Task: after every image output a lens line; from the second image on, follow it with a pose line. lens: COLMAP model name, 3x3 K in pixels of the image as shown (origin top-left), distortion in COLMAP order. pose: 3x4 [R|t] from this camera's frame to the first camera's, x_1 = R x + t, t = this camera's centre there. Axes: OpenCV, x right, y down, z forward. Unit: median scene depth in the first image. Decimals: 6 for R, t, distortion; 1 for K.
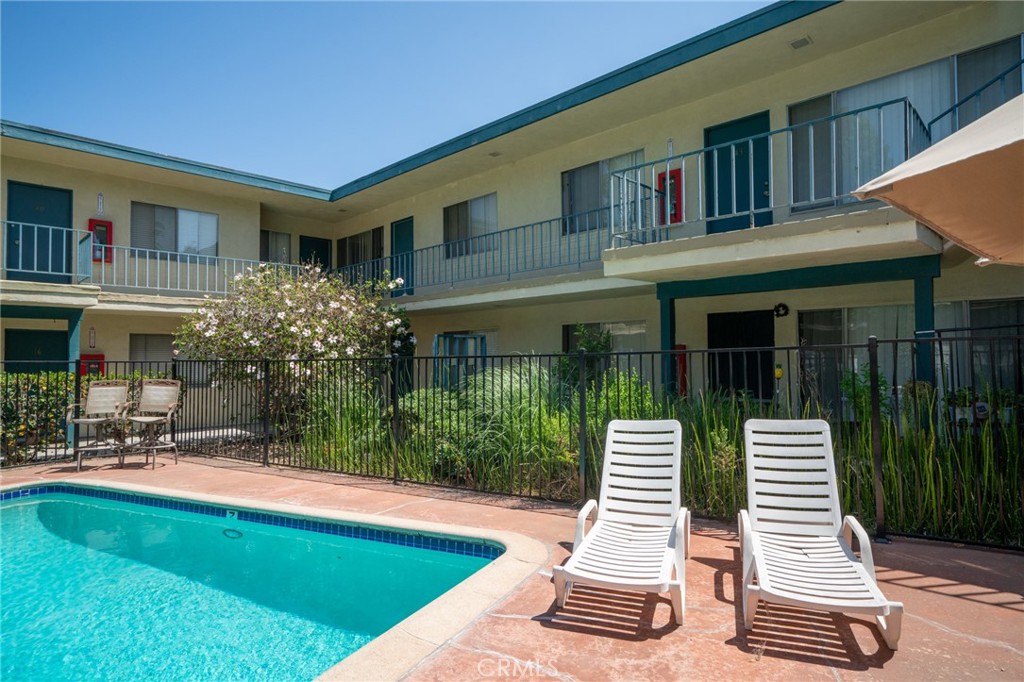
lens RADIAL K [[584.6, 0, 512.0], [0, 584.6, 341.0], [0, 0, 1]] dist [-0.059957, 0.048285]
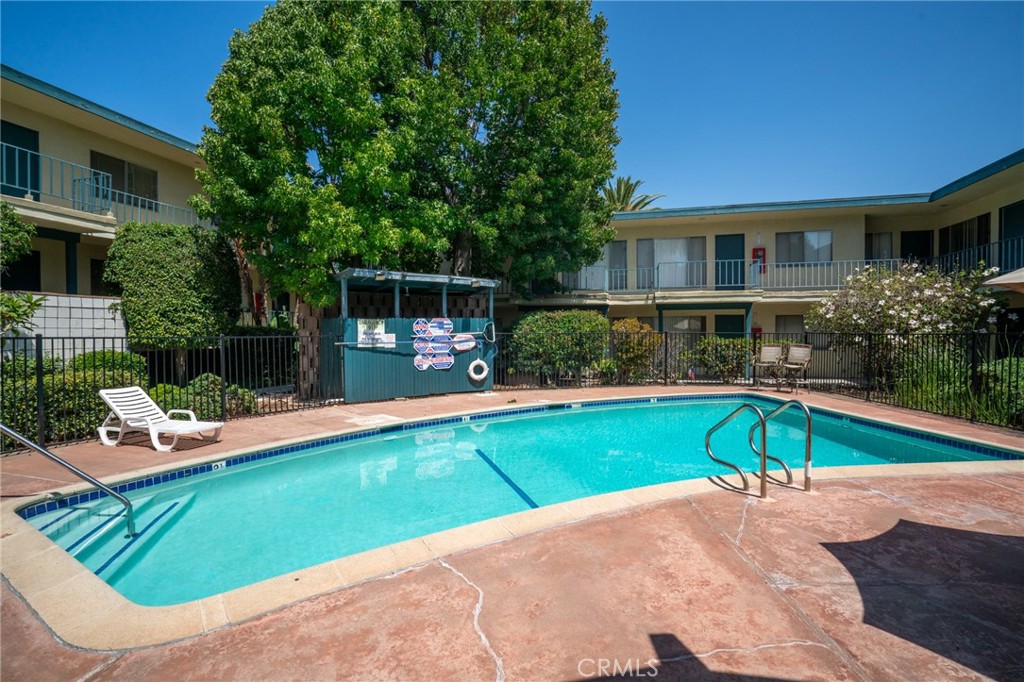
lens RADIAL K [[483.0, 0, 512.0], [0, 483.0, 341.0], [0, 0, 1]] dist [-0.055438, 0.020582]
pose [[0.494545, 0.026605, -0.868745, 0.157892], [0.024163, 0.998724, 0.044341, -0.021024], [0.868816, -0.042920, 0.493271, -0.363043]]
